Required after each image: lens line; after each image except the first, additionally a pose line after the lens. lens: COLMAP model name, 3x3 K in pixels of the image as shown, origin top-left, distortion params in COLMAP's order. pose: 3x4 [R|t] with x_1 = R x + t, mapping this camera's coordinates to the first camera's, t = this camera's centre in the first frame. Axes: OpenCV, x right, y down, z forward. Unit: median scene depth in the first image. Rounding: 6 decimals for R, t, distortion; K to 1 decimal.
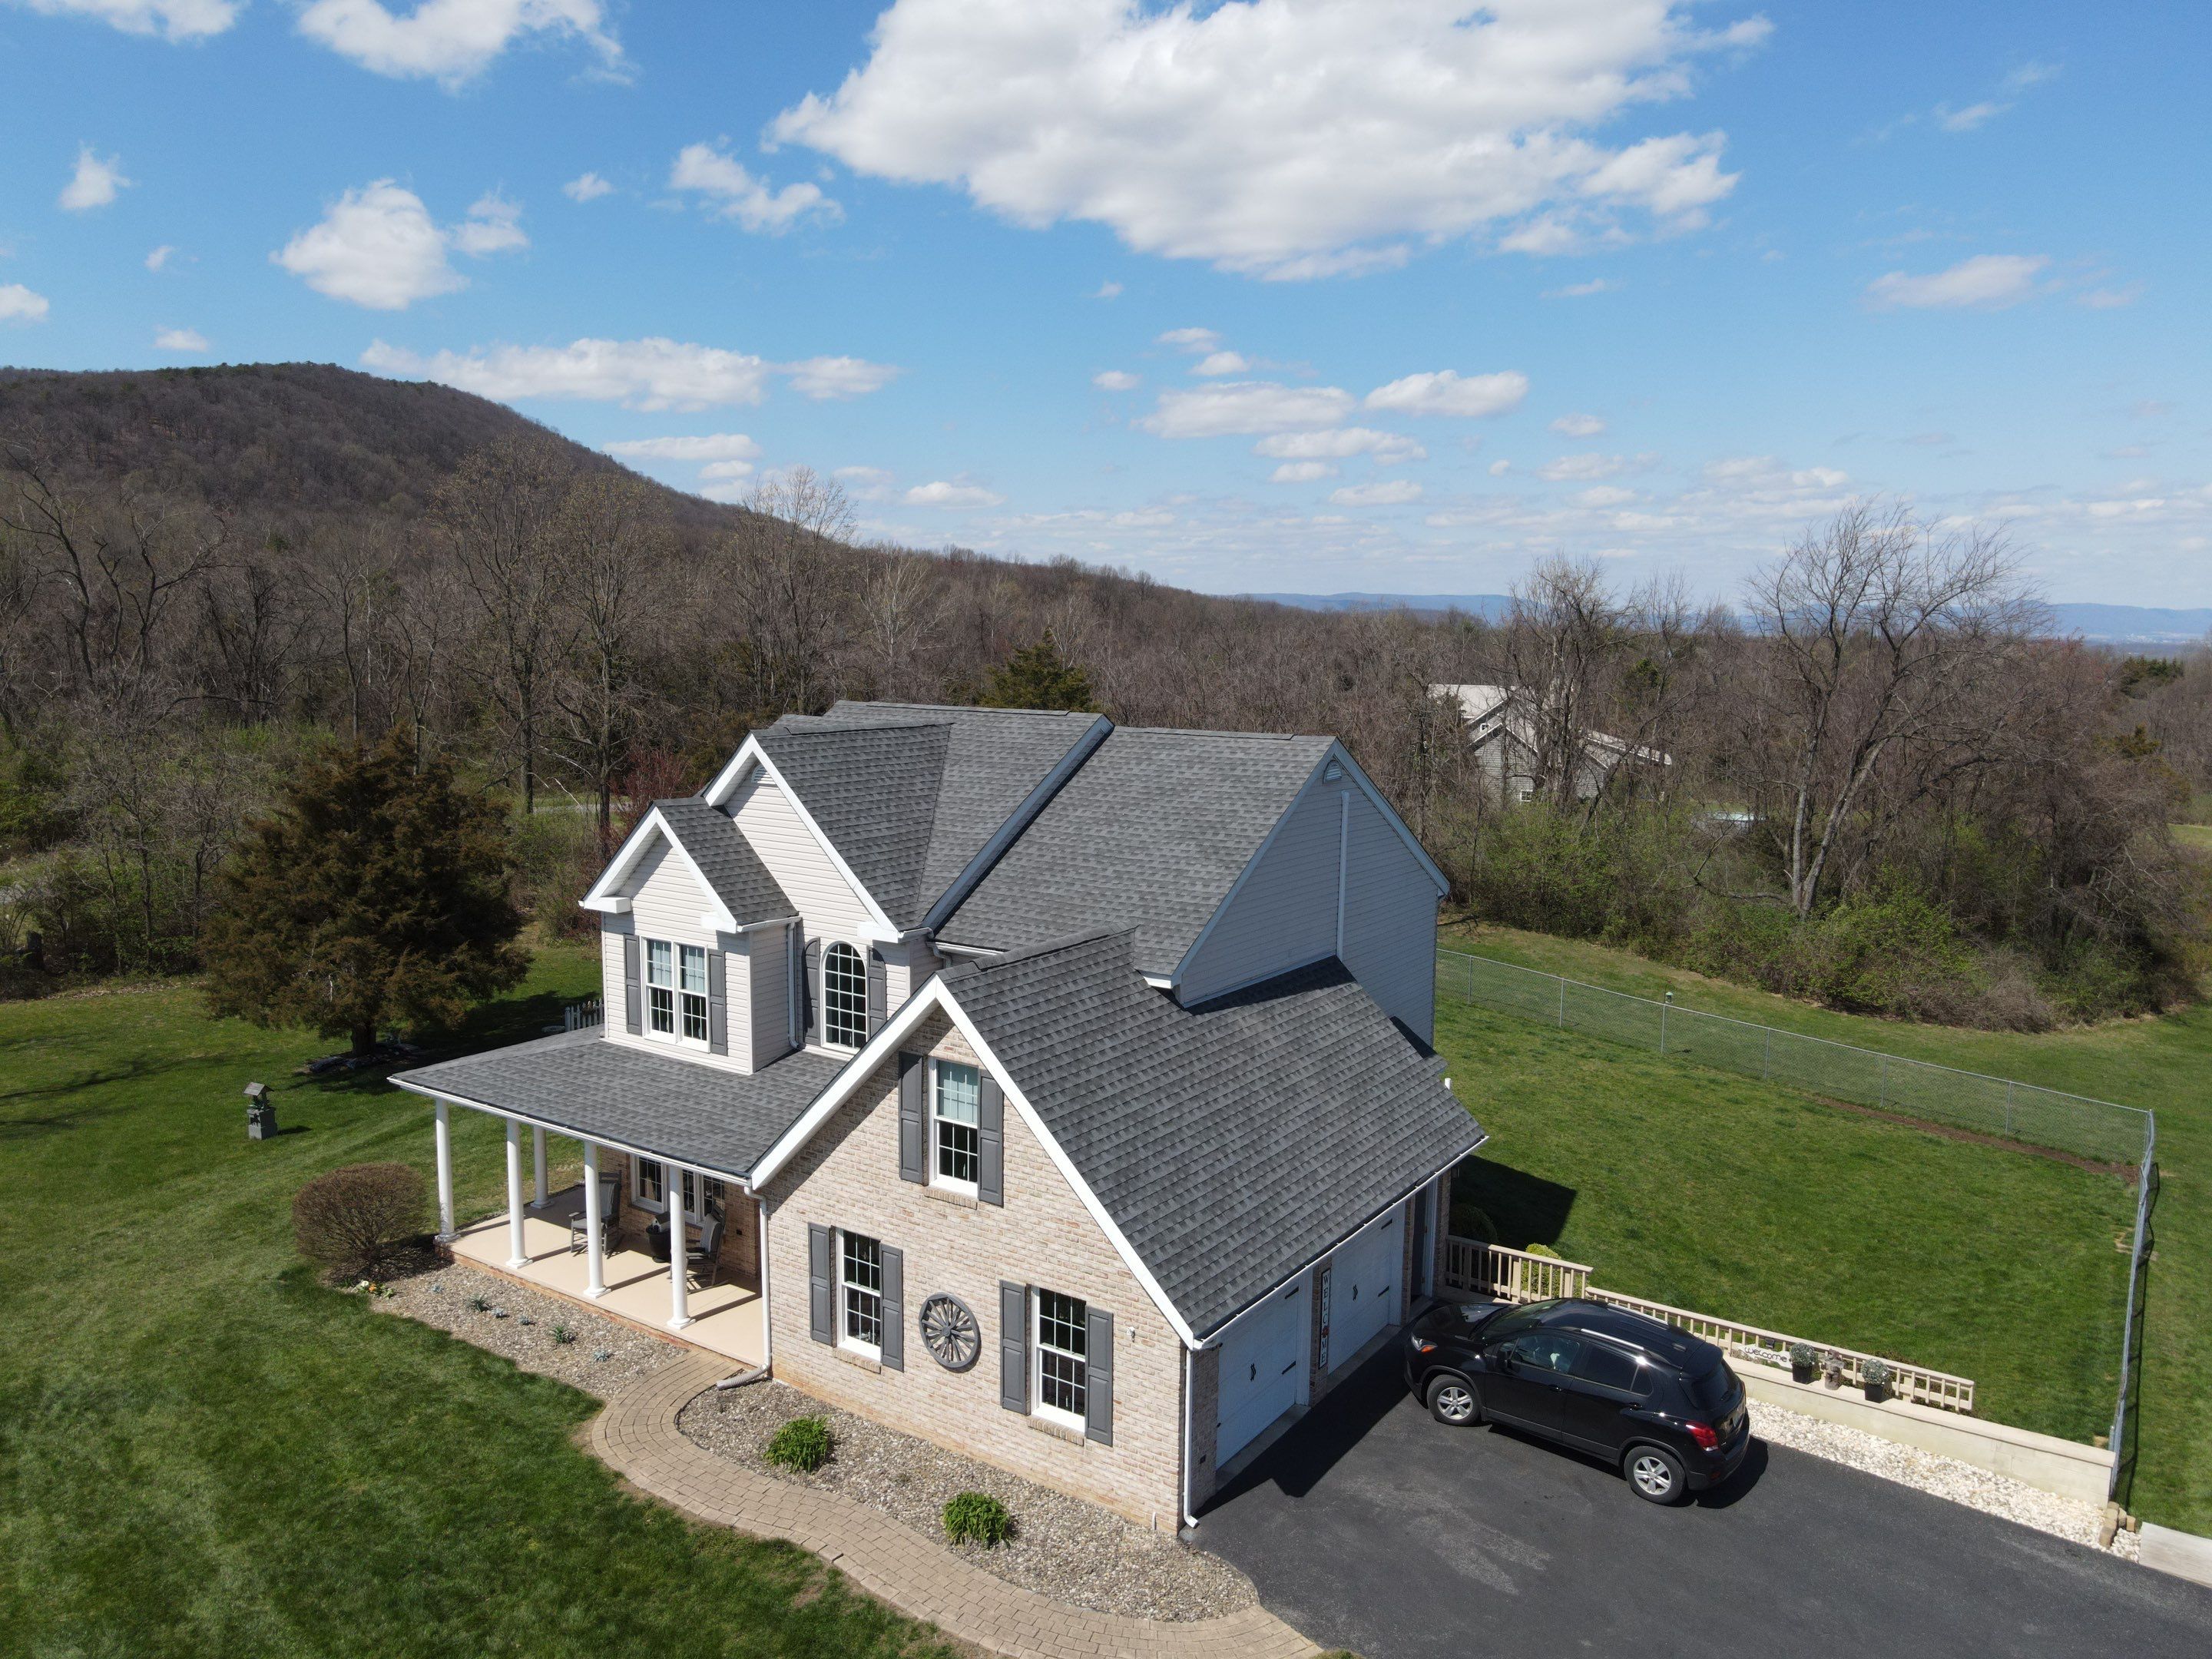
lens RADIAL K [[1623.0, 0, 1092.8], [0, 1623.0, 831.1], [0, 0, 1]] dist [-0.002100, 0.026136]
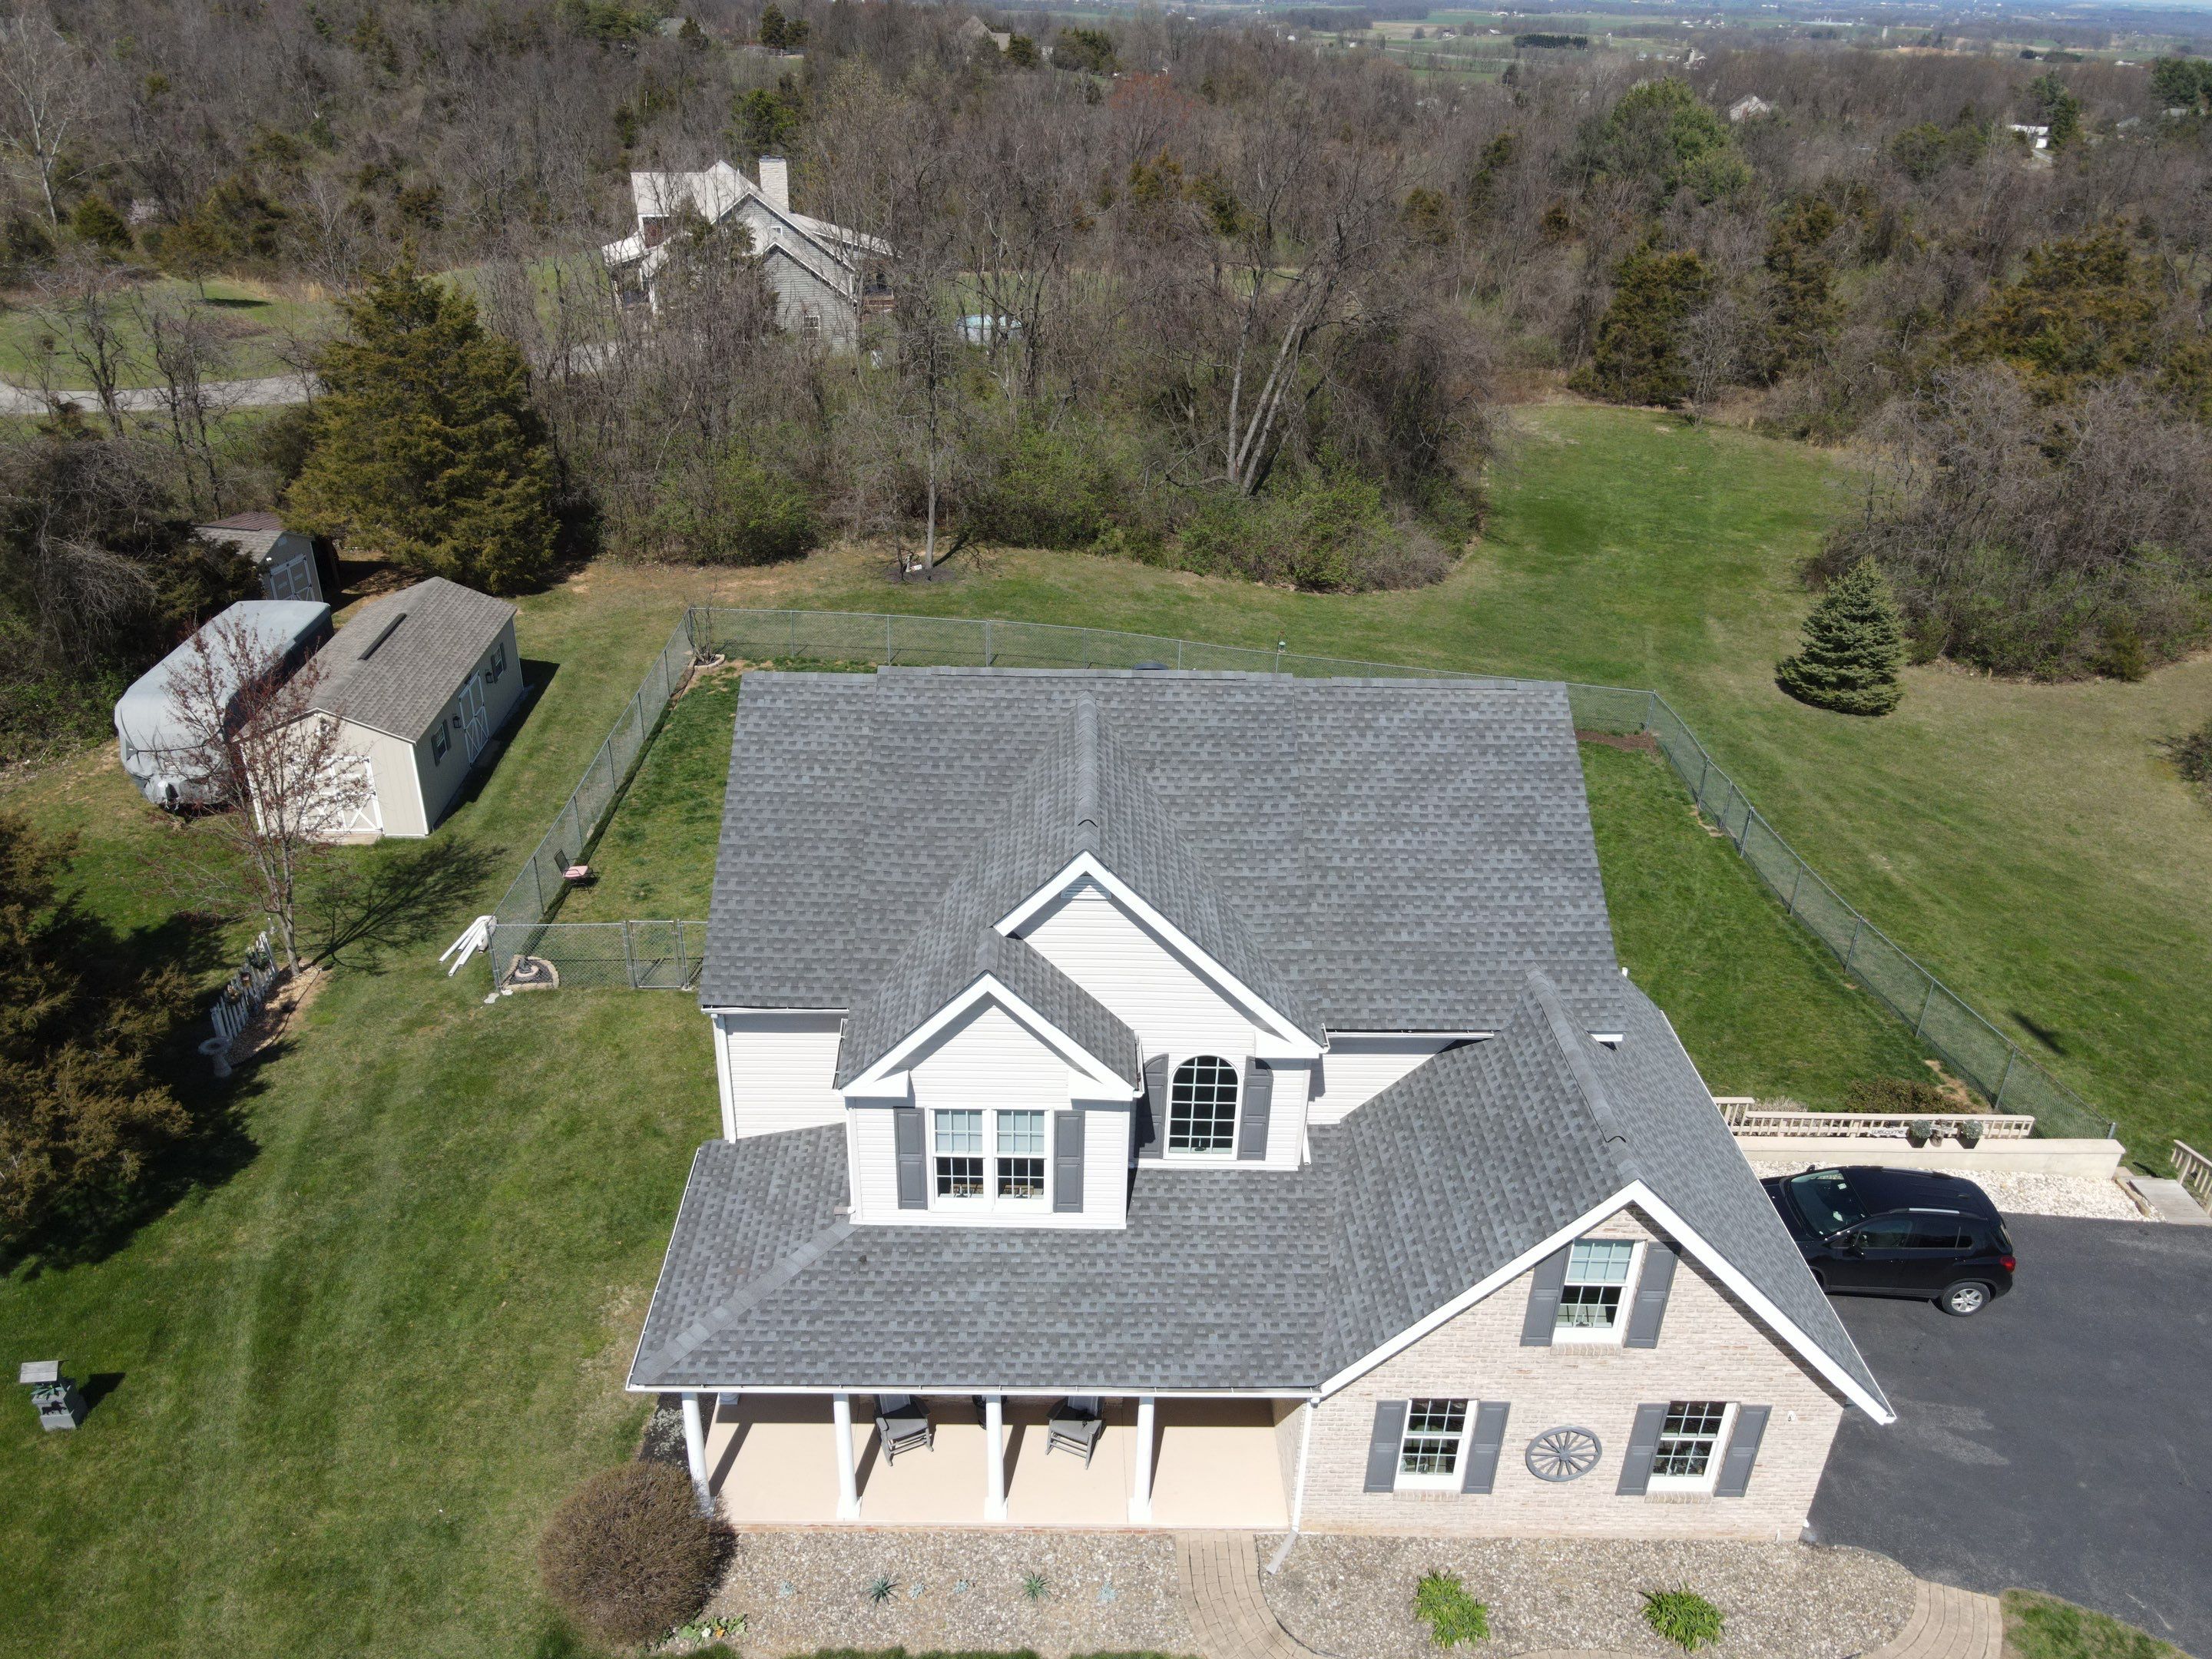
lens RADIAL K [[1623.0, 0, 1092.0], [0, 1623.0, 834.5], [0, 0, 1]] dist [-0.002100, 0.026136]
pose [[0.815303, -0.262875, 0.515924, -0.613535], [0.057528, 0.923373, 0.379569, -0.365390], [-0.576170, -0.279784, 0.767951, 0.416964]]
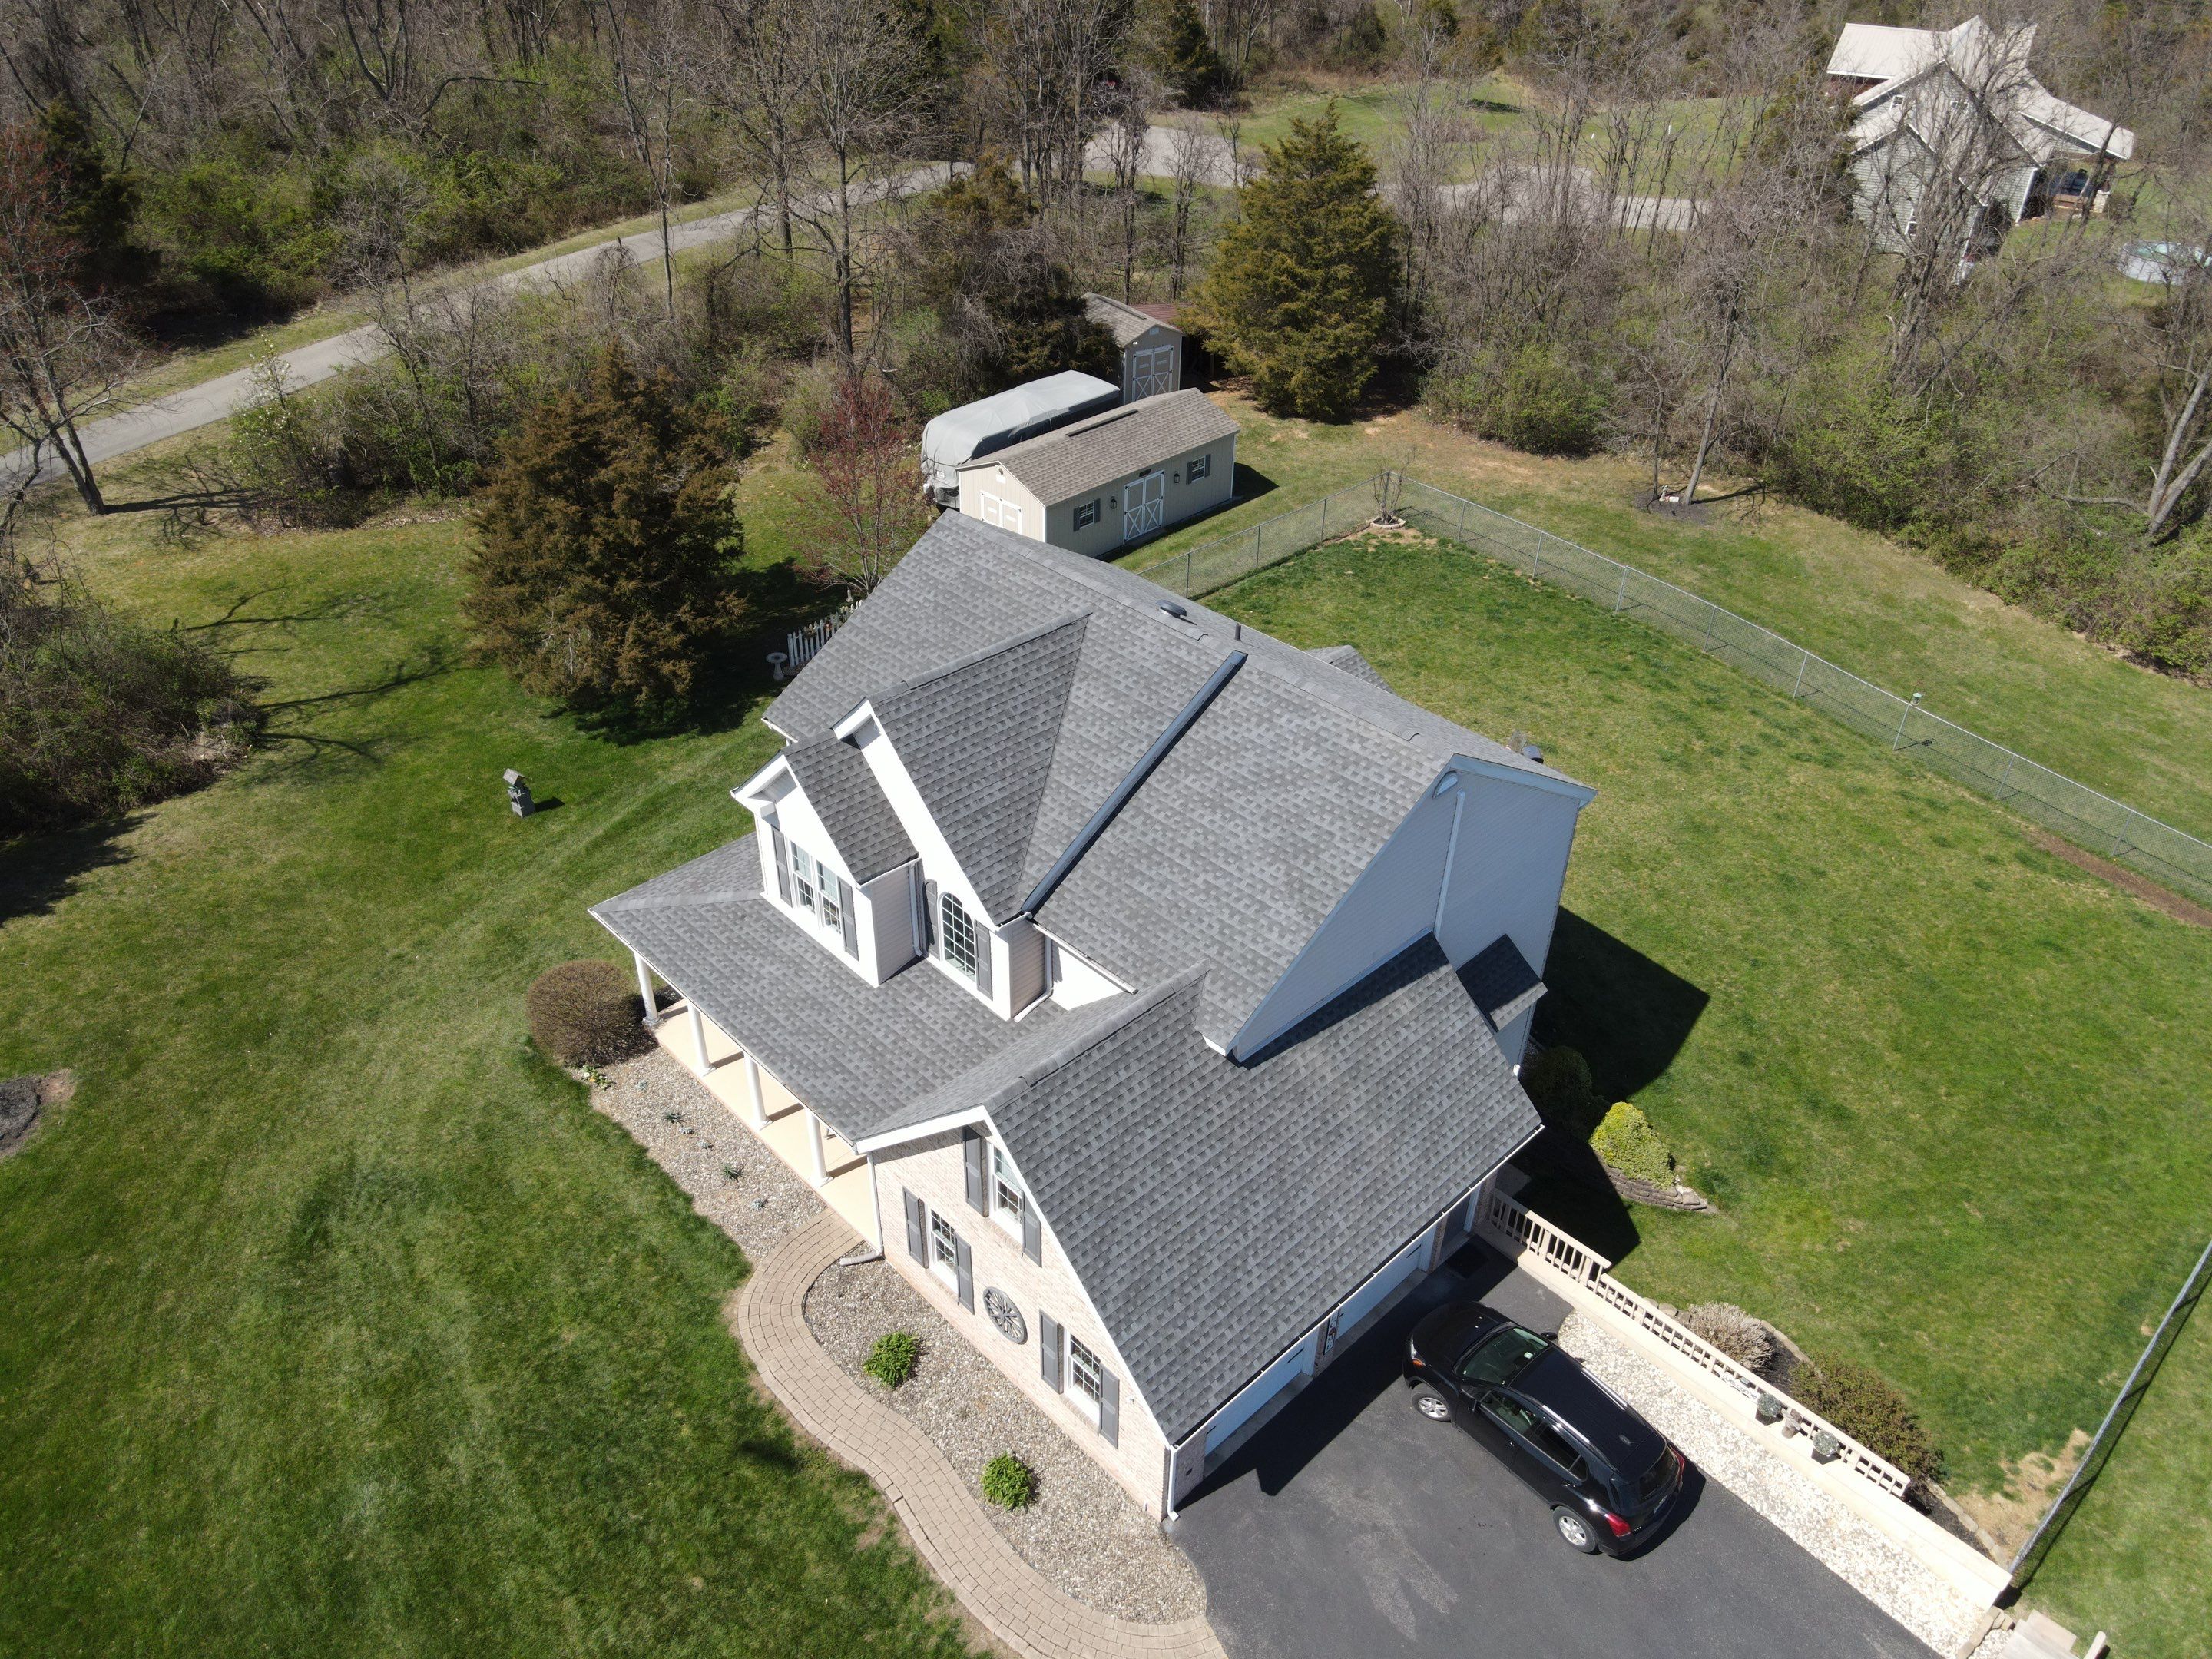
lens RADIAL K [[1623.0, 0, 1093.4], [0, 1623.0, 828.6], [0, 0, 1]] dist [-0.002100, 0.026136]
pose [[0.977827, 0.120159, -0.171513, 0.115501], [-0.027090, 0.884705, 0.465364, -0.476696], [0.207657, -0.450399, 0.868343, 0.104679]]
